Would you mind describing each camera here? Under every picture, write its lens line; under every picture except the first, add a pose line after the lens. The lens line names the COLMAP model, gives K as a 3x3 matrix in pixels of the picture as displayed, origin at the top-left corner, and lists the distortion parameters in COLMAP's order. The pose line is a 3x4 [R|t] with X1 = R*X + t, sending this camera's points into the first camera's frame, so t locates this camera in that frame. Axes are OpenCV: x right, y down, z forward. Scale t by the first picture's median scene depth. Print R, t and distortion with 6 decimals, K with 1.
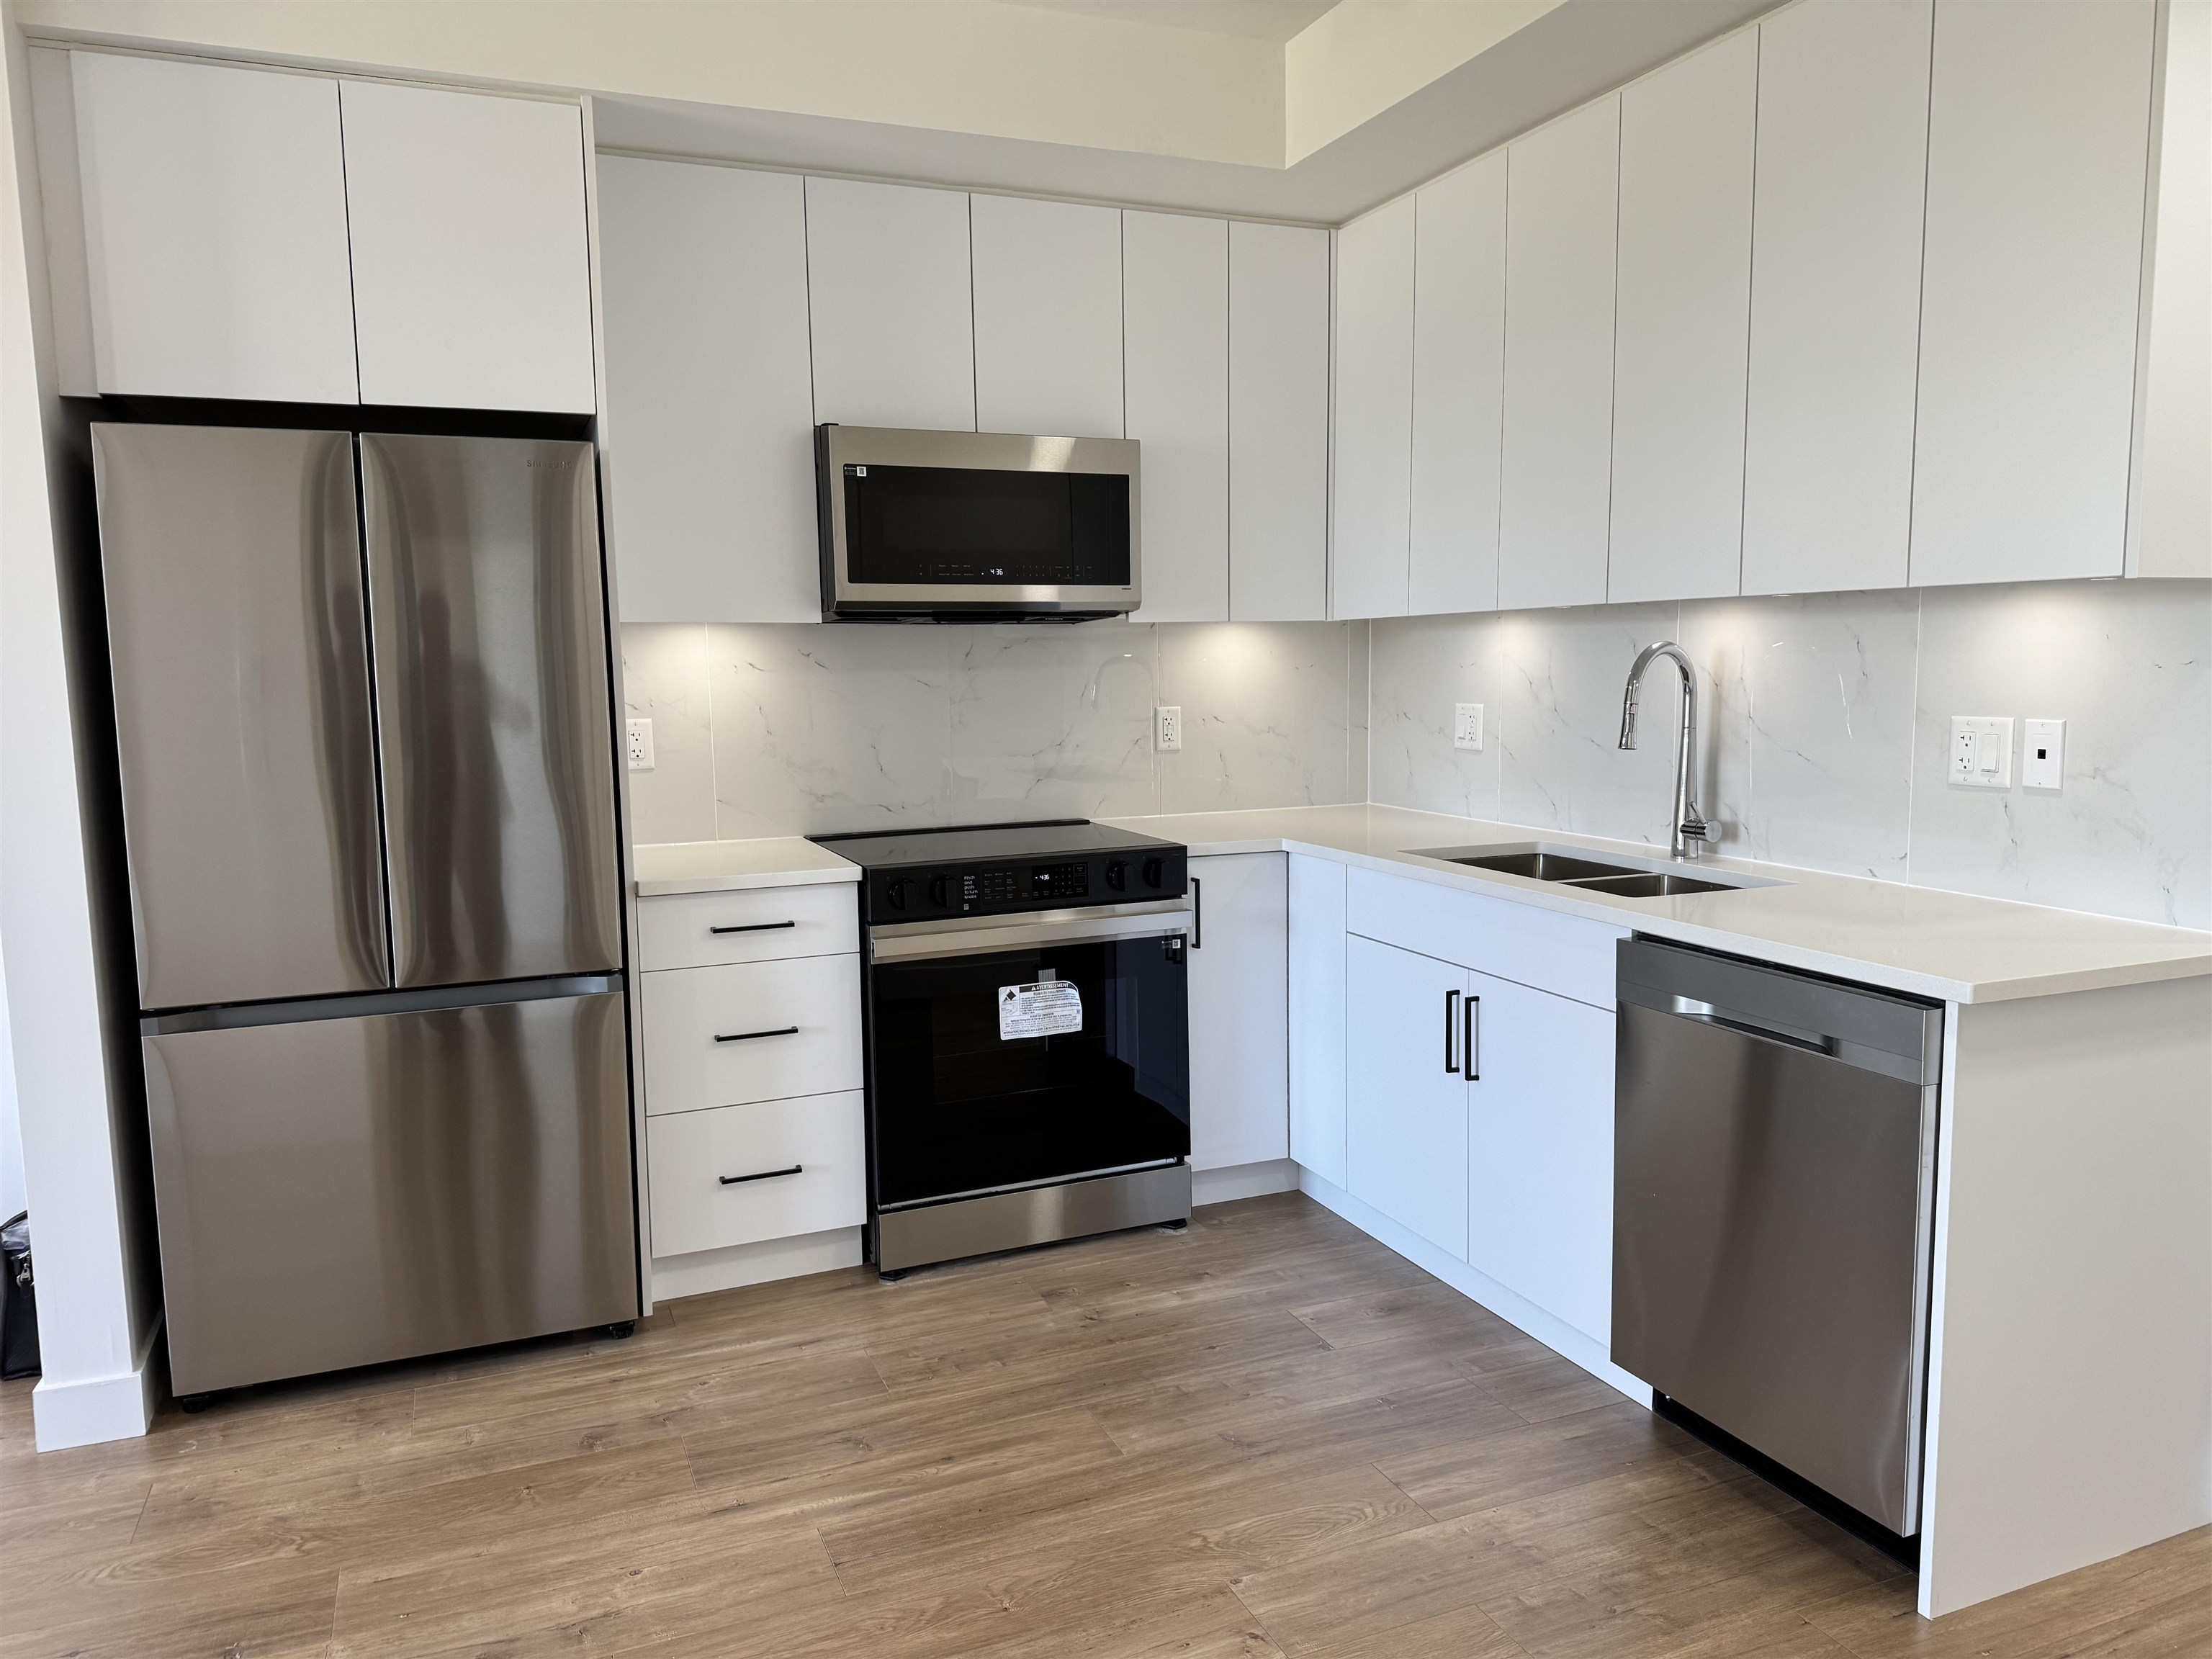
lens RADIAL K [[1585.4, 0, 1106.0], [0, 1585.4, 829.5], [0, 0, 1]] dist [0.090485, -0.094645]
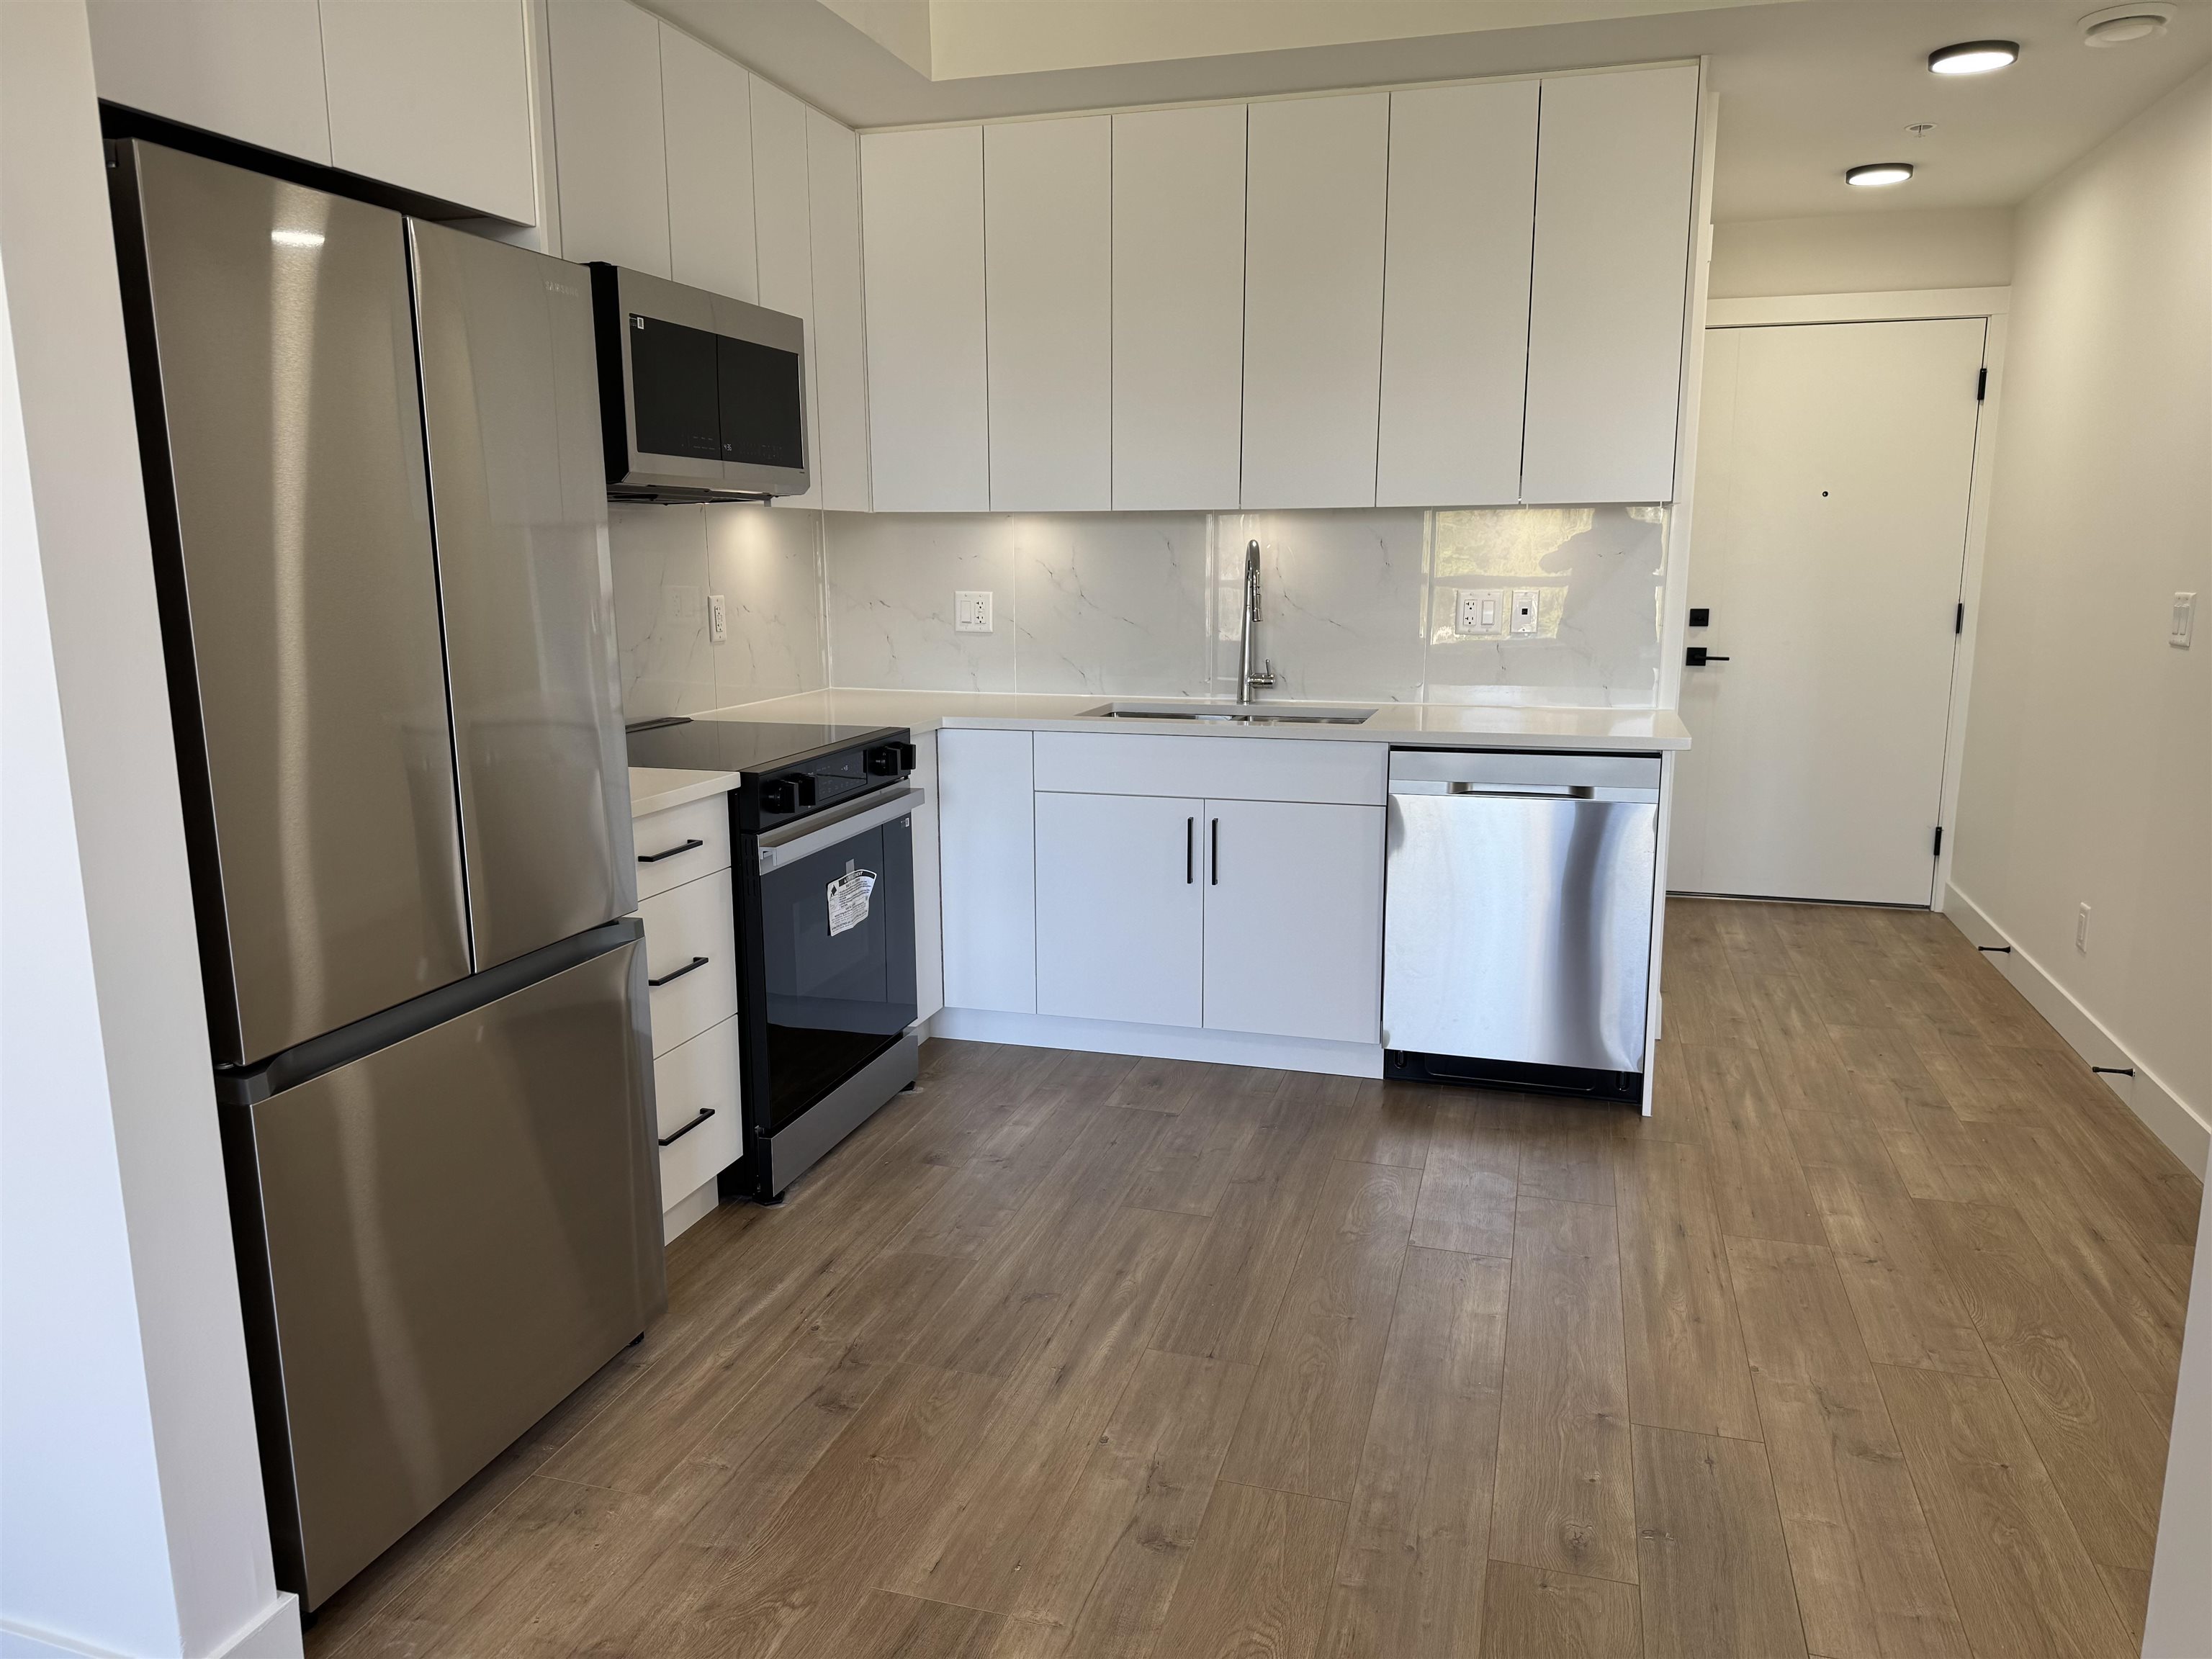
lens RADIAL K [[1535.6, 0, 1136.9], [0, 1535.6, 839.0], [0, 0, 1]] dist [0.182722, -0.228251]
pose [[0.620986, -0.136609, 0.771825, -0.730587], [0.078919, 0.990588, 0.111833, -0.021999], [-0.779838, -0.008535, 0.625923, 0.262851]]
